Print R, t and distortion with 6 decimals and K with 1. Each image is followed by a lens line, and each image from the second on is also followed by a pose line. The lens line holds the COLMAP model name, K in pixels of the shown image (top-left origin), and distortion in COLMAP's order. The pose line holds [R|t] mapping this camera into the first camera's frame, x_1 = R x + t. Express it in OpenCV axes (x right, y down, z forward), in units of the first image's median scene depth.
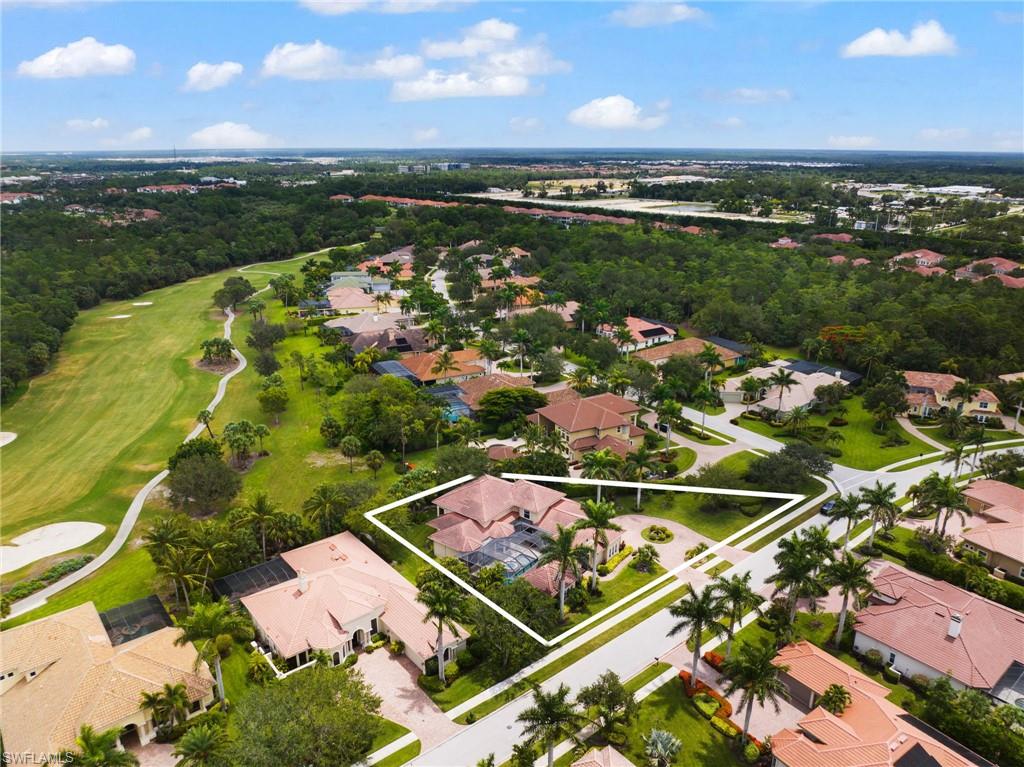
lens RADIAL K [[723.6, 0, 516.8], [0, 723.6, 382.7], [0, 0, 1]] dist [-0.035438, -0.001013]
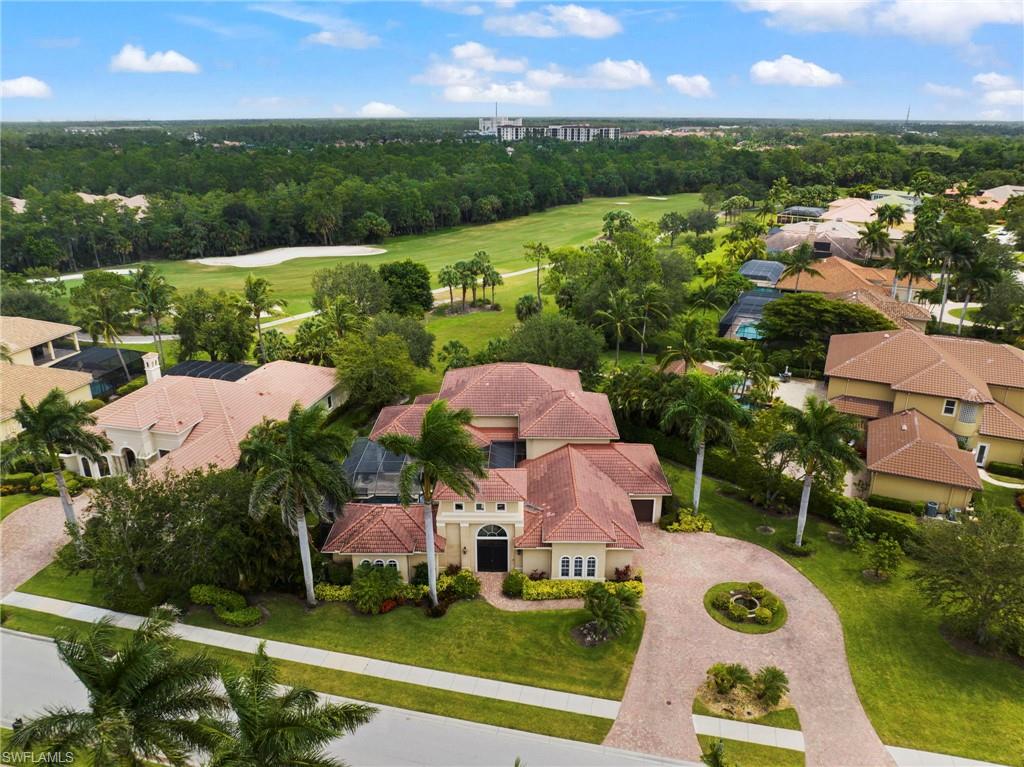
lens RADIAL K [[723.6, 0, 512.1], [0, 723.6, 384.1], [0, 0, 1]] dist [-0.035438, -0.001013]
pose [[0.594590, 0.278499, -0.754255, 0.233436], [-0.249900, 0.955645, 0.155859, 0.038009], [0.764207, 0.095816, 0.637814, 0.384485]]
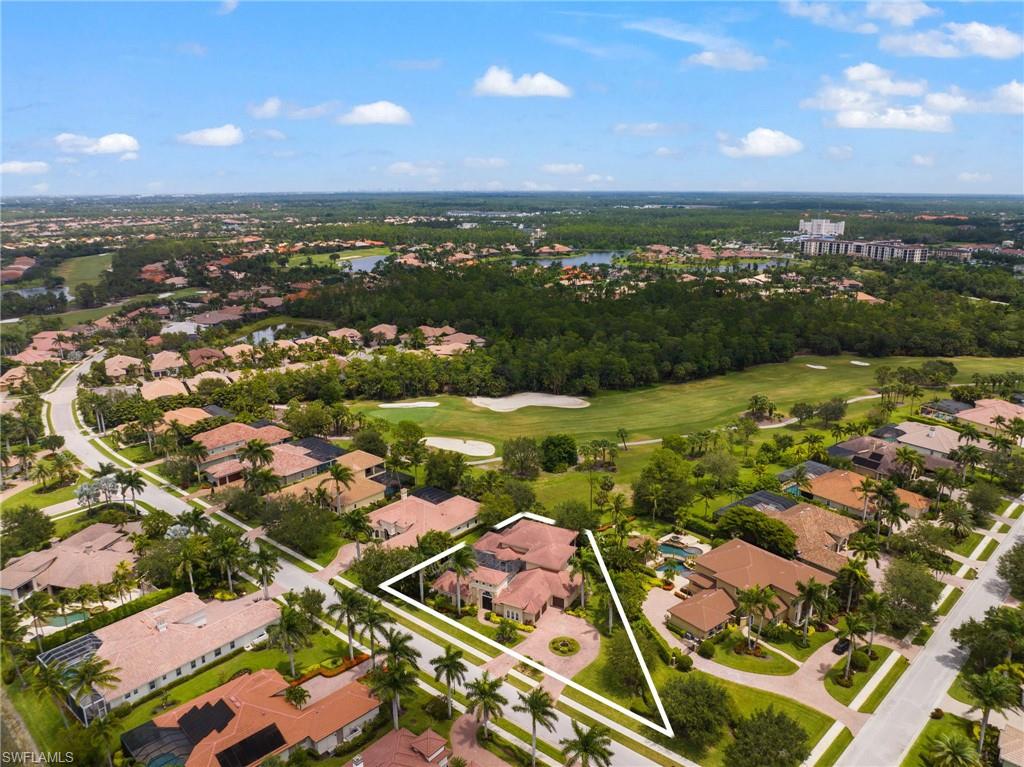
lens RADIAL K [[723.6, 0, 507.6], [0, 723.6, 385.2], [0, 0, 1]] dist [-0.035438, -0.001013]
pose [[0.173670, 0.258269, -0.950335, 0.646925], [-0.306680, 0.931198, 0.197024, -0.192175], [0.935834, 0.257231, 0.240927, 0.351294]]
